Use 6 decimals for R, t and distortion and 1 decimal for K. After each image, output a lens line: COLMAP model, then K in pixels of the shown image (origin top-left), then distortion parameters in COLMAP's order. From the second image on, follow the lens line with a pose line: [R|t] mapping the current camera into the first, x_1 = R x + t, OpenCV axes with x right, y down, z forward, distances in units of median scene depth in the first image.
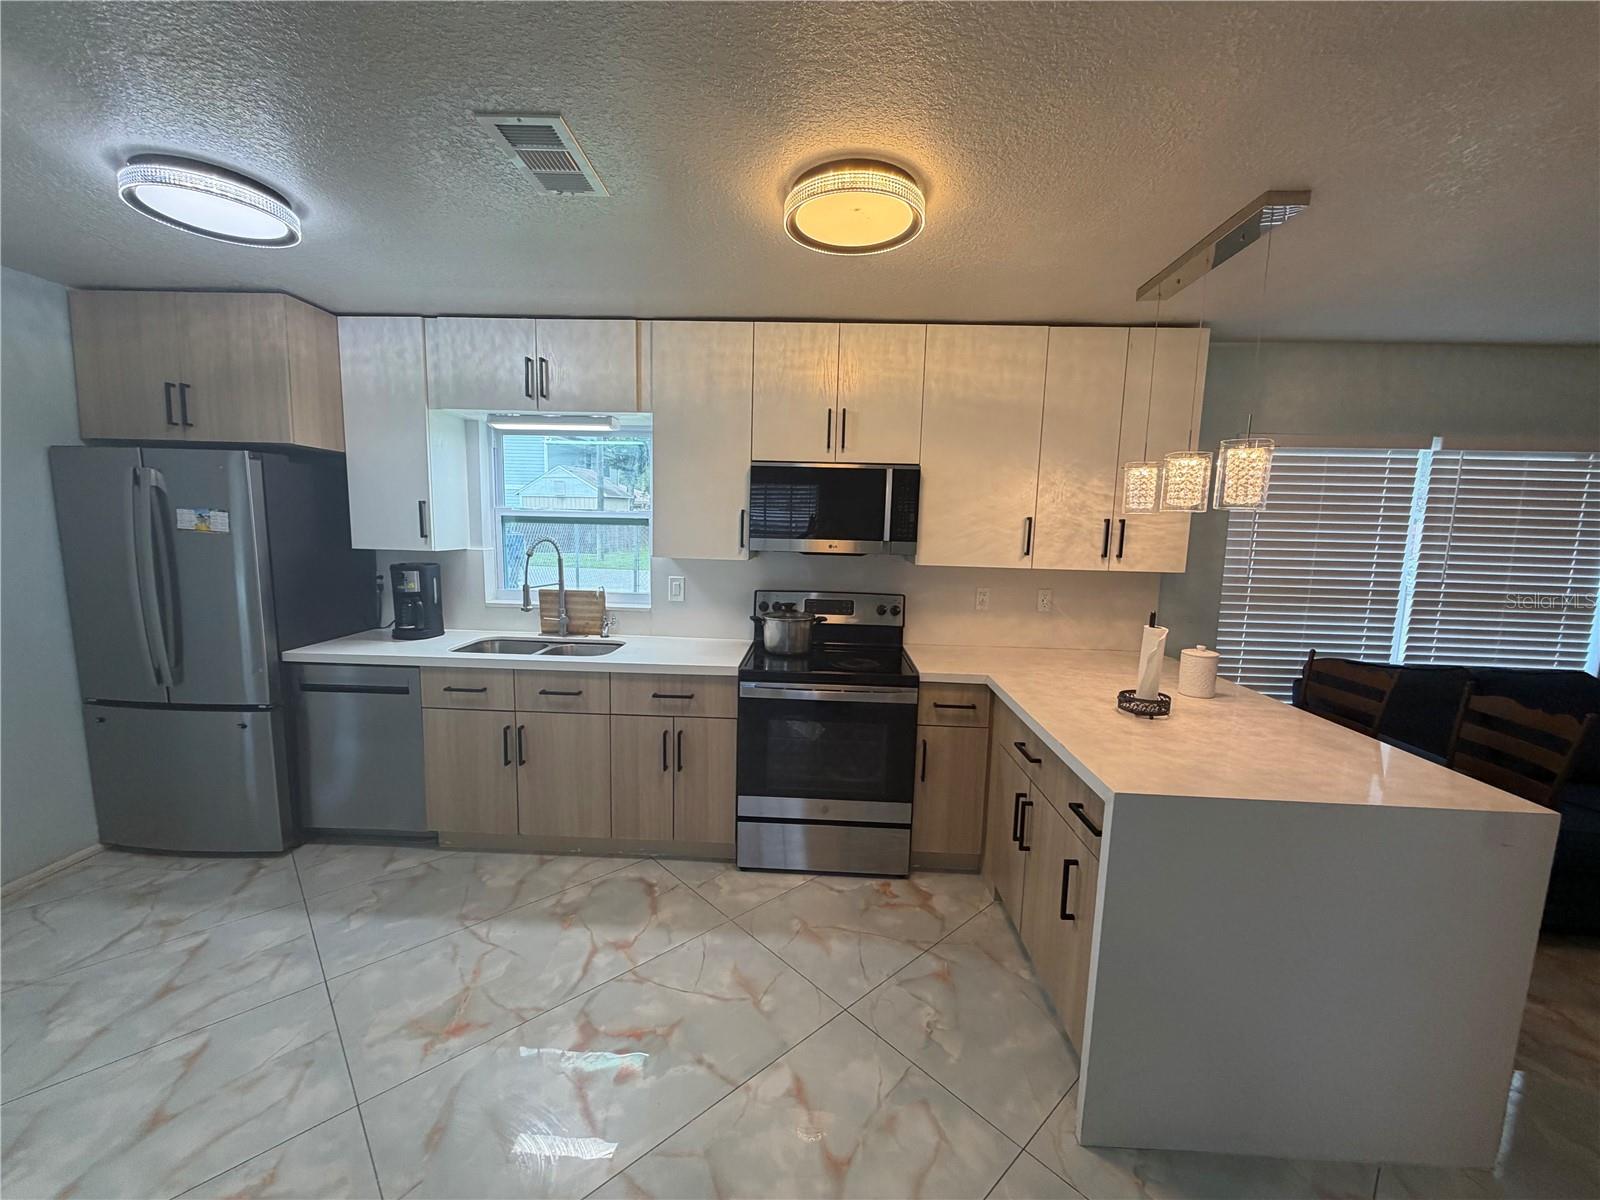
lens RADIAL K [[640.7, 0, 799.1], [0, 640.7, 601.4], [0, 0, 1]] dist [0.003115, 0.000863]
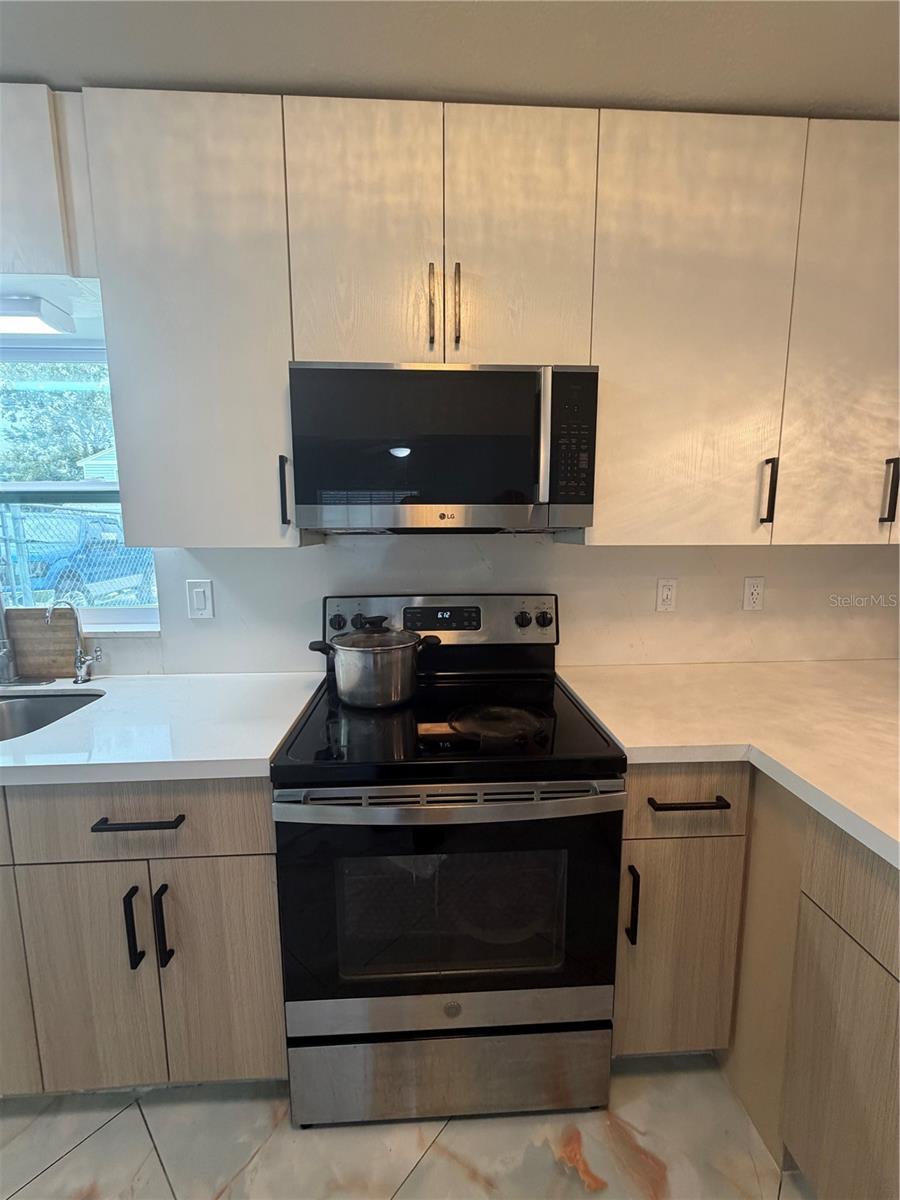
lens RADIAL K [[480.5, 0, 445.4], [0, 480.5, 601.4], [0, 0, 1]] dist [0.003115, 0.000863]
pose [[0.996313, -0.041836, 0.074905, 0.017154], [0.040227, 0.998929, 0.022866, -0.020896], [-0.075781, -0.019768, 0.996928, 0.579011]]
